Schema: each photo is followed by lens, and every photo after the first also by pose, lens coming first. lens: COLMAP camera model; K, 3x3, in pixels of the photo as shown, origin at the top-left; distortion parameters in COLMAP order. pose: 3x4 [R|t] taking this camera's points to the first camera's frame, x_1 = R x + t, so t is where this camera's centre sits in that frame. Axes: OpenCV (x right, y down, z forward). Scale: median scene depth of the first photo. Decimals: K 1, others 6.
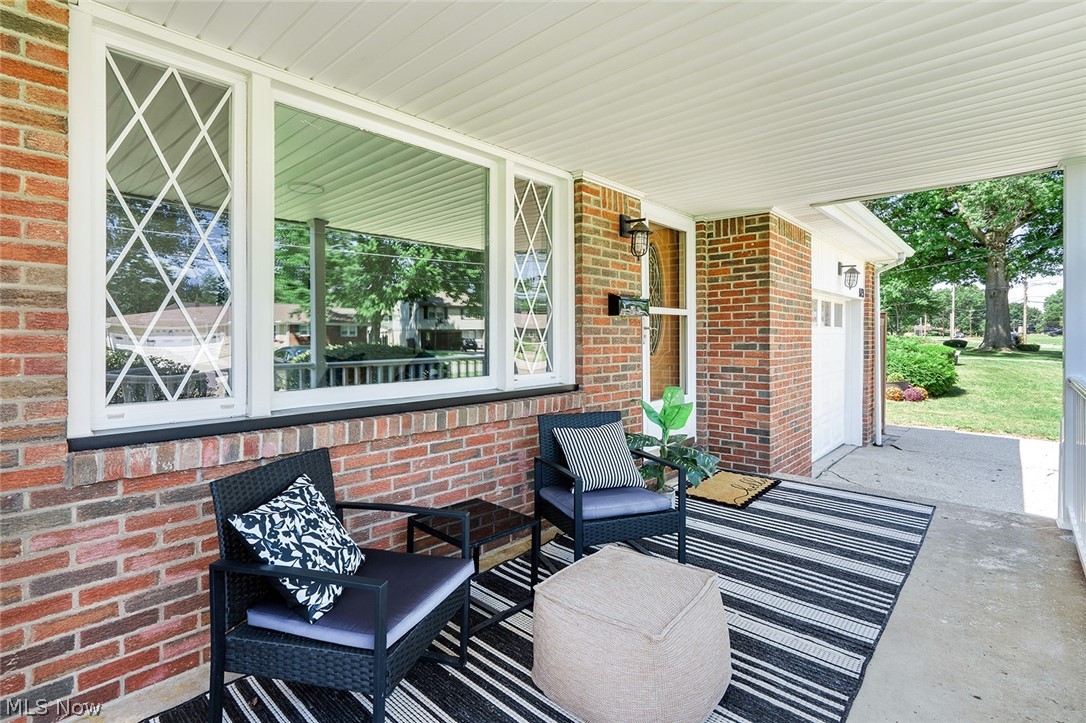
lens RADIAL K [[517.9, 0, 522.8], [0, 517.9, 339.2], [0, 0, 1]] dist [-0.000949, -0.000027]
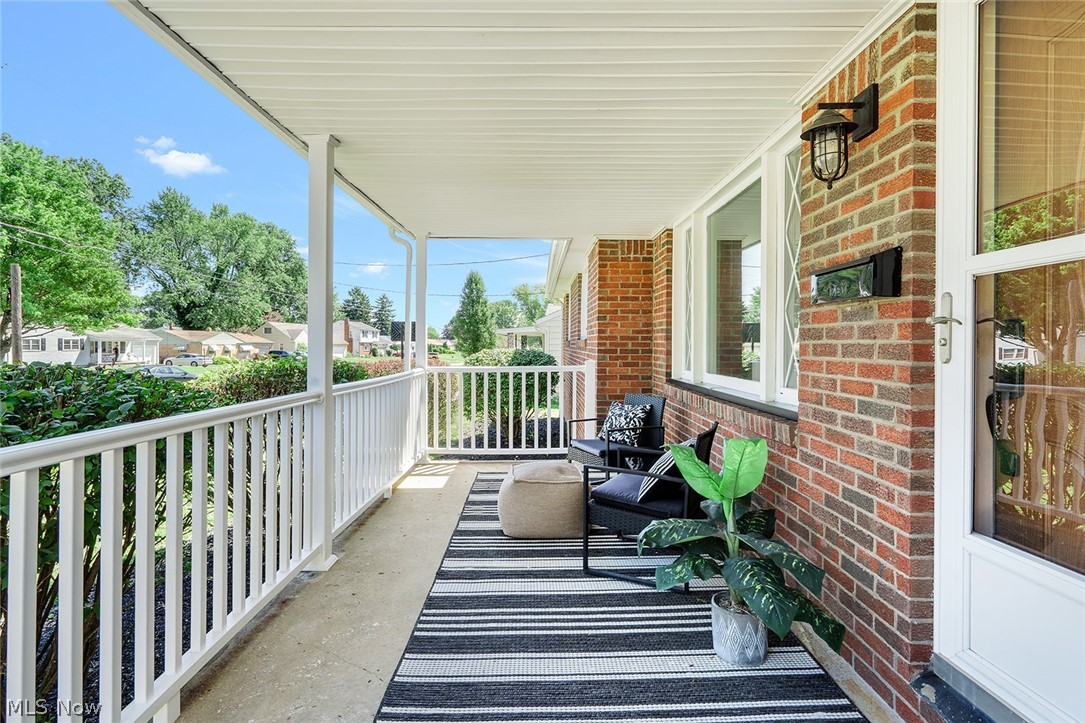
lens RADIAL K [[537.7, 0, 543.3], [0, 537.7, 354.1], [0, 0, 1]] dist [-0.000045, -0.000005]
pose [[-0.715004, 0.013038, -0.698998, 1.162881], [0.000702, 0.999839, 0.017932, -0.005432], [0.699120, 0.012331, -0.714898, 1.756184]]
